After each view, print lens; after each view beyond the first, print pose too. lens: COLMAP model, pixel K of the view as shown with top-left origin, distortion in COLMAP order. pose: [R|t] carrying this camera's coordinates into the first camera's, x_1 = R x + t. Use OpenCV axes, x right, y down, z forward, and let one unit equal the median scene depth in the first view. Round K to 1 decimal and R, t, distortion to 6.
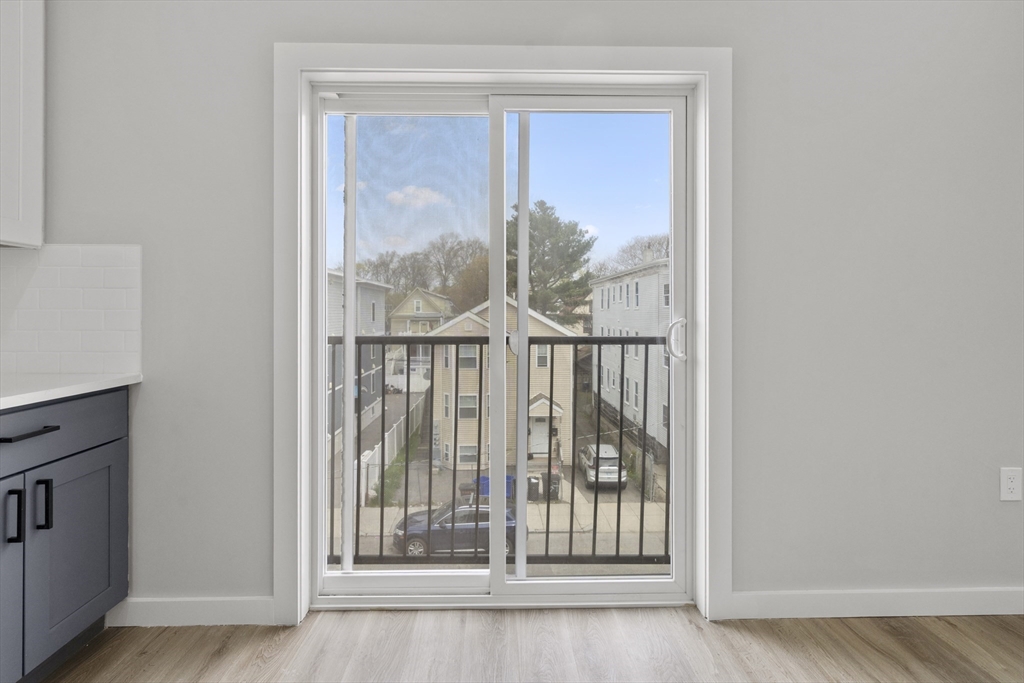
lens RADIAL K [[475.1, 0, 510.9], [0, 475.1, 332.8], [0, 0, 1]] dist [-0.002995, -0.000002]
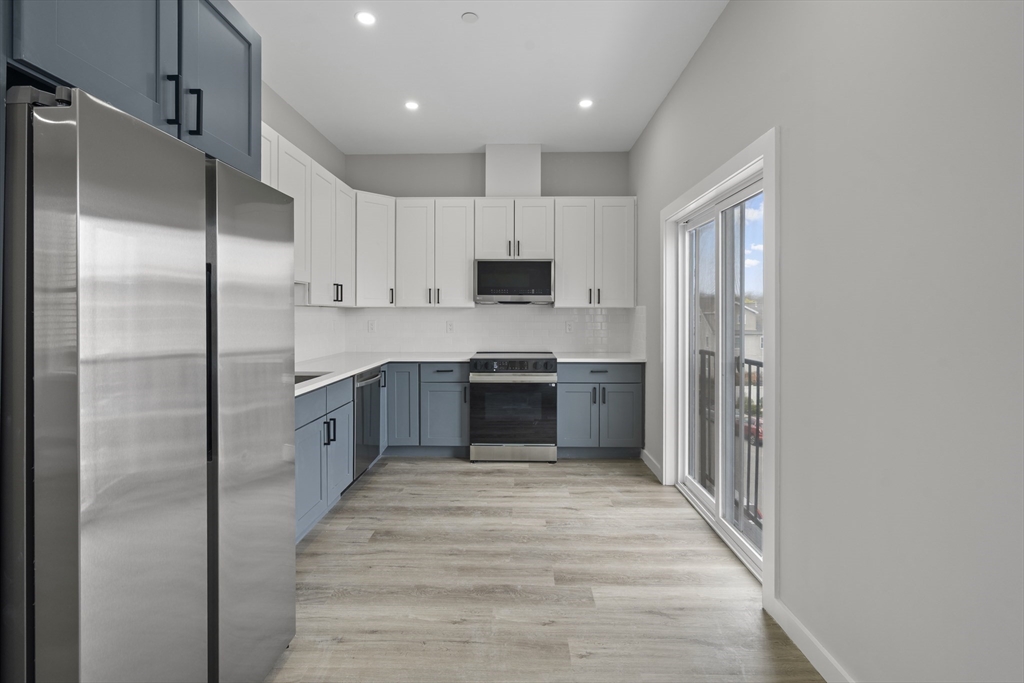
lens RADIAL K [[475.1, 0, 509.3], [0, 475.1, 309.5], [0, 0, 1]] dist [-0.002995, -0.000002]
pose [[-0.042465, -0.000998, -0.999097, 1.707844], [-0.004411, 0.999990, -0.000812, -0.155073], [0.999088, 0.004373, -0.042469, 0.410642]]
